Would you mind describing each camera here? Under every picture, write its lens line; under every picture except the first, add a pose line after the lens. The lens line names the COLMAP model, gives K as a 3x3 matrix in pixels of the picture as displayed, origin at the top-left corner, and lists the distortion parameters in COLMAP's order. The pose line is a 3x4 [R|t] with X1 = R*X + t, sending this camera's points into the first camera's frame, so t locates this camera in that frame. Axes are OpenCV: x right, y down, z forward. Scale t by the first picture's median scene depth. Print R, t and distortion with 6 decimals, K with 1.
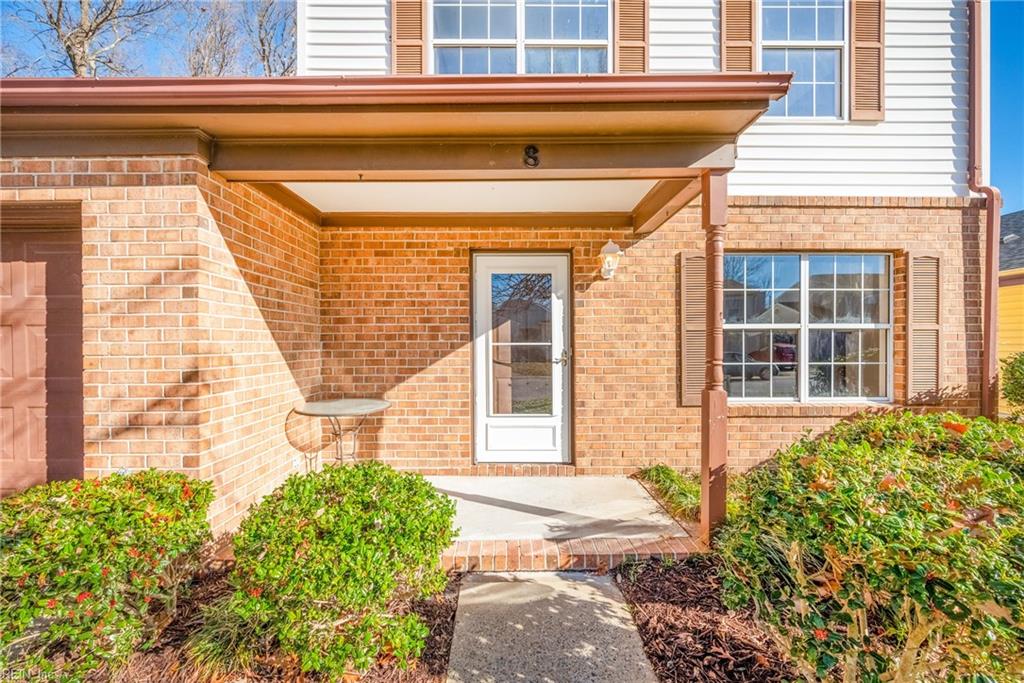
lens RADIAL K [[408.6, 0, 516.4], [0, 408.6, 343.2], [0, 0, 1]] dist [0.000348, 0.000103]
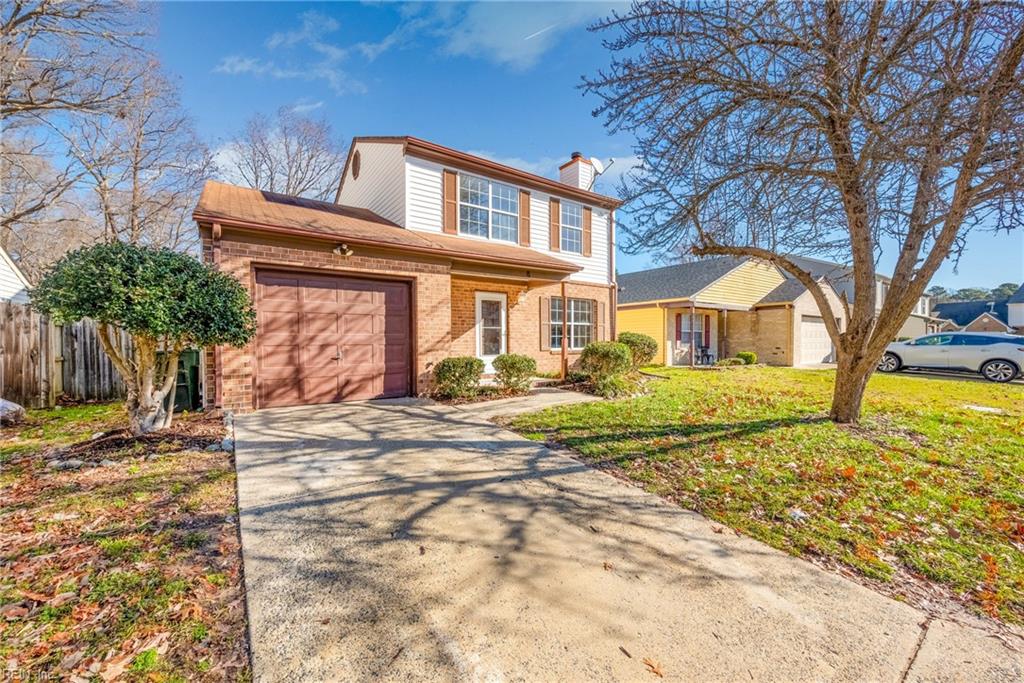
lens RADIAL K [[408.6, 0, 519.7], [0, 408.6, 344.5], [0, 0, 1]] dist [0.000348, 0.000103]
pose [[0.814647, -0.004397, 0.579940, -1.349966], [0.001693, 0.999985, 0.005203, 0.095400], [-0.579954, -0.003257, 0.814643, -1.212479]]
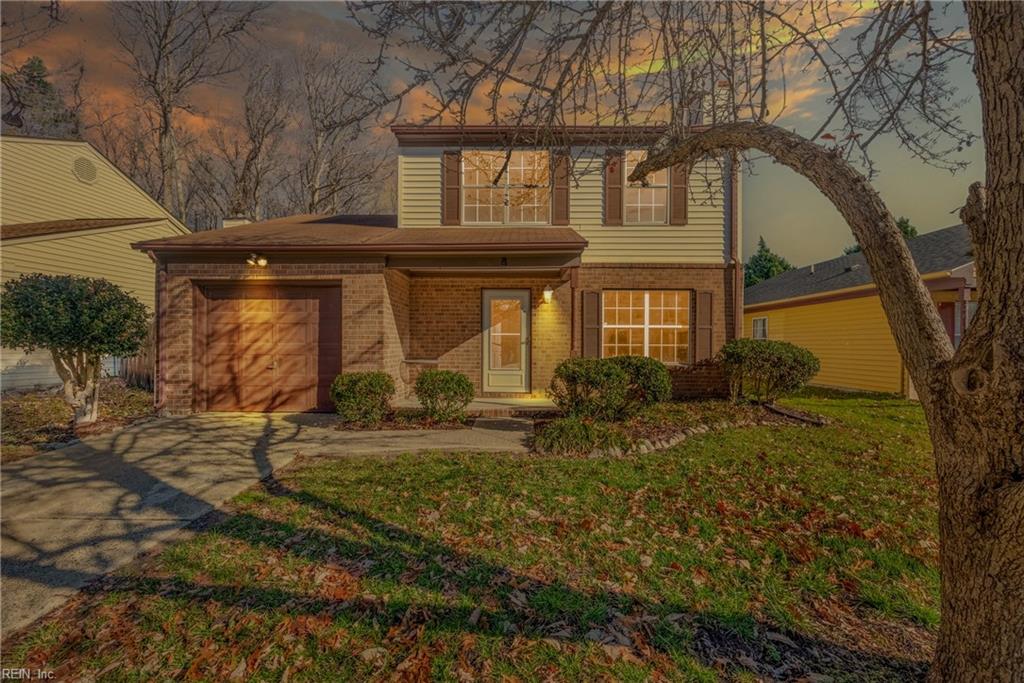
lens RADIAL K [[408.6, 0, 516.4], [0, 408.6, 341.8], [0, 0, 1]] dist [0.000348, 0.000103]
pose [[0.999553, 0.007645, -0.028912, 0.126425], [-0.007828, 0.999950, -0.006221, 0.052867], [0.028863, 0.006445, 0.999563, -1.053714]]
